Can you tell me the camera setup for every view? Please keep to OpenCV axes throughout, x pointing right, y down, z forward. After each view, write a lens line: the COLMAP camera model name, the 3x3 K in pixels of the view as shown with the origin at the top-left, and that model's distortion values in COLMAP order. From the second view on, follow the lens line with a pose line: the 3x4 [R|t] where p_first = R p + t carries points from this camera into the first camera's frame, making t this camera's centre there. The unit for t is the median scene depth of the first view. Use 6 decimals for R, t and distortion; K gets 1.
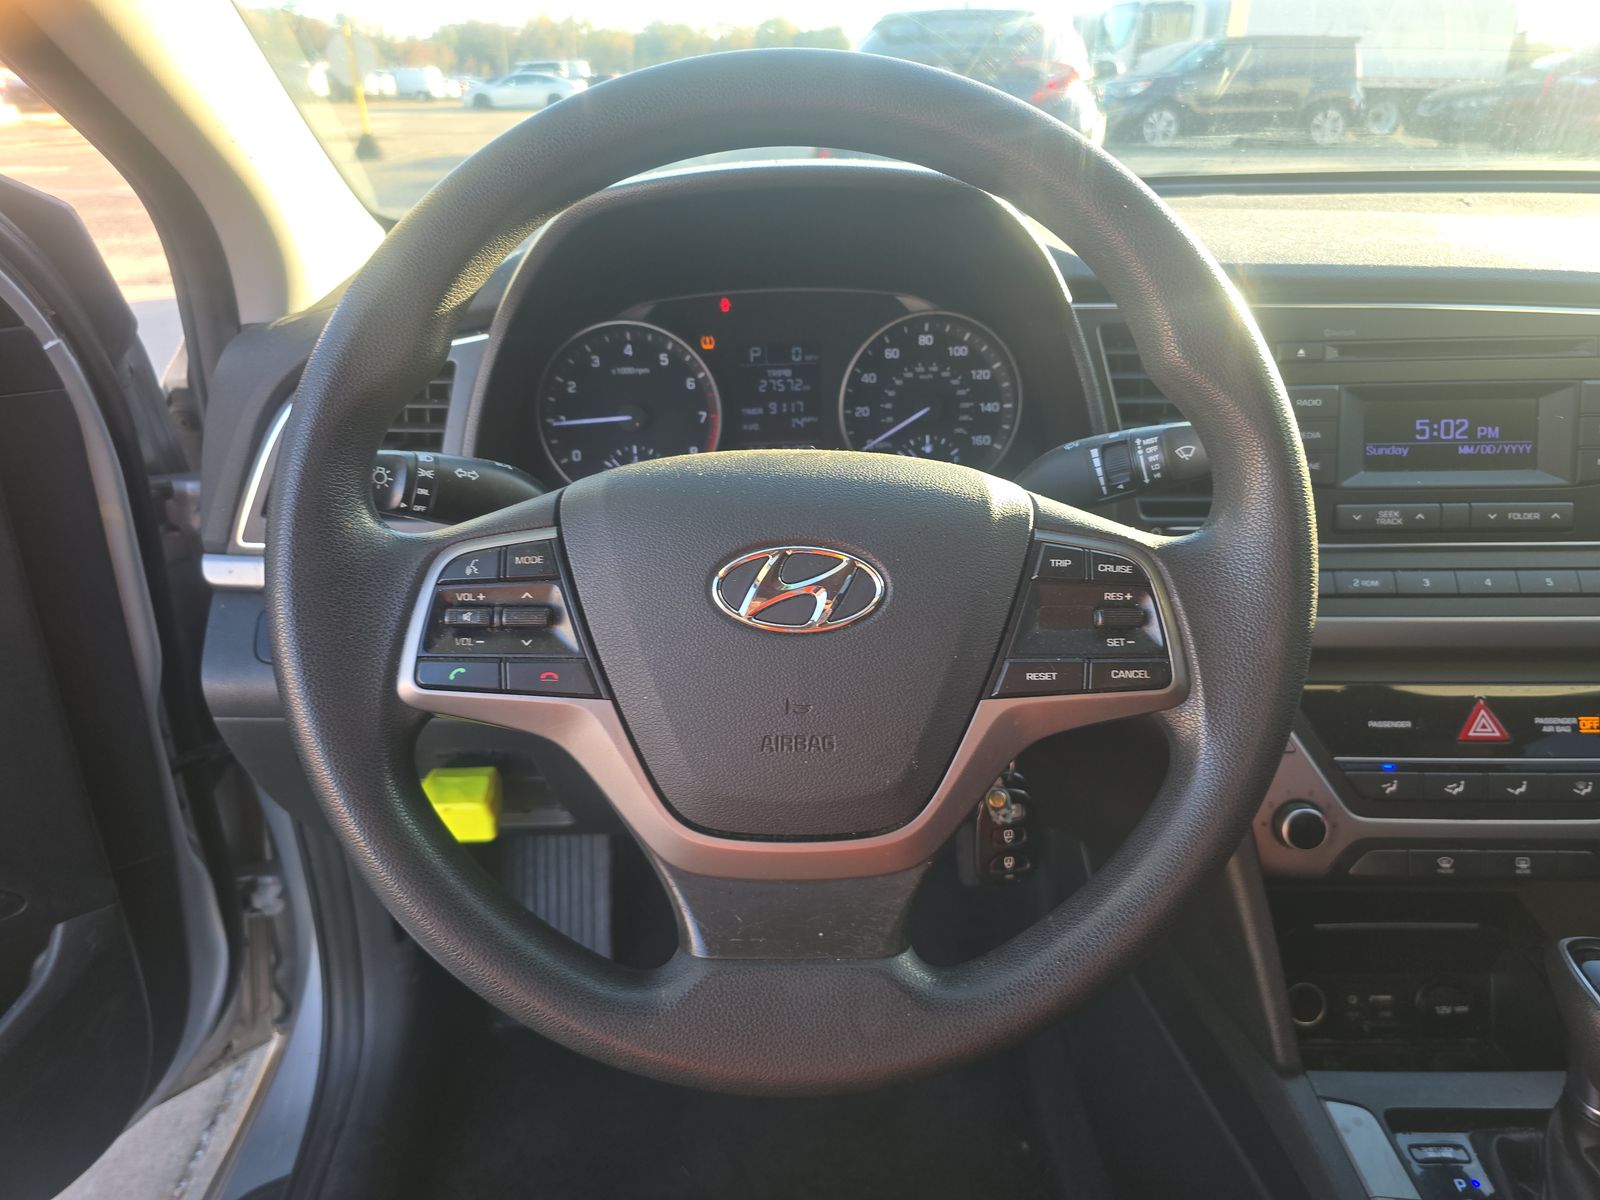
lens RADIAL K [[1056.6, 0, 800.0], [0, 1056.6, 600.0], [0, 0, 1]] dist [0.061761, -0.054809]
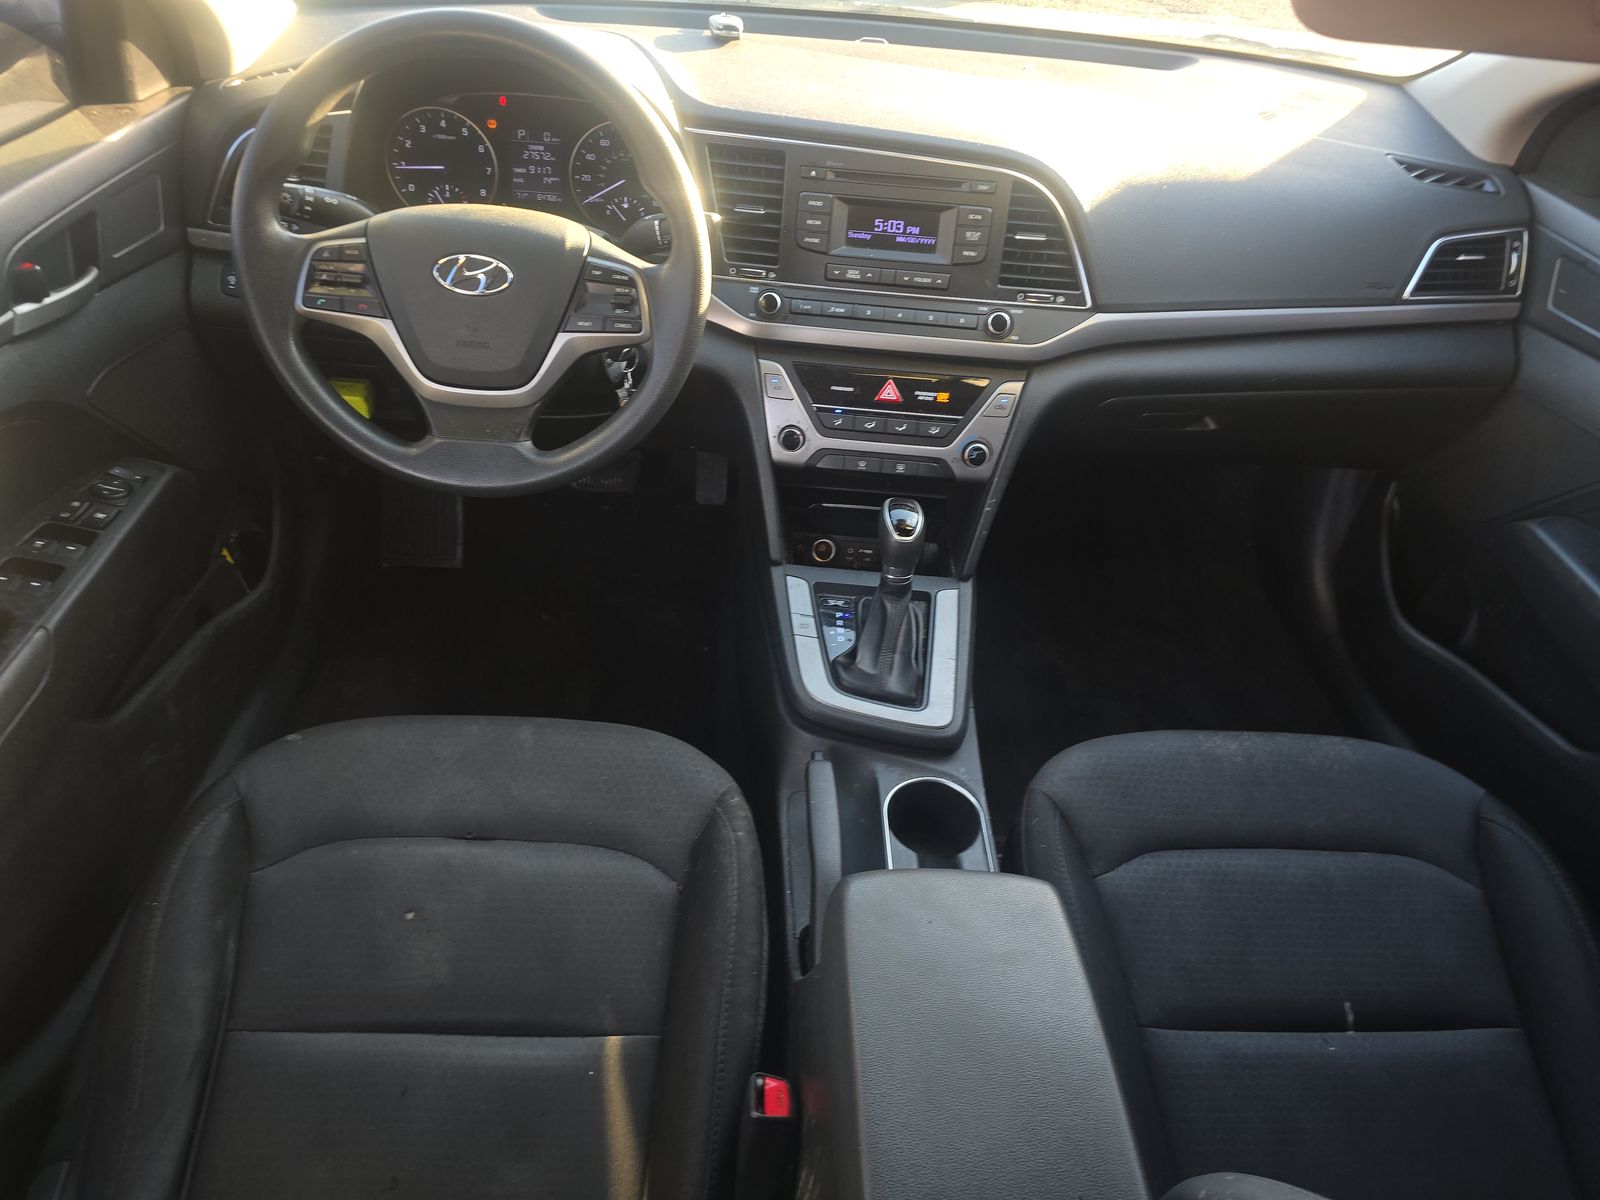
lens RADIAL K [[1073.3, 0, 800.0], [0, 1073.3, 600.0], [0, 0, 1]] dist [0.026413, -0.066584]
pose [[0.994957, 0.080248, 0.060169, 0.388731], [-0.092187, 0.968007, 0.233374, 0.041742], [-0.039516, -0.237744, 0.970524, -0.904356]]
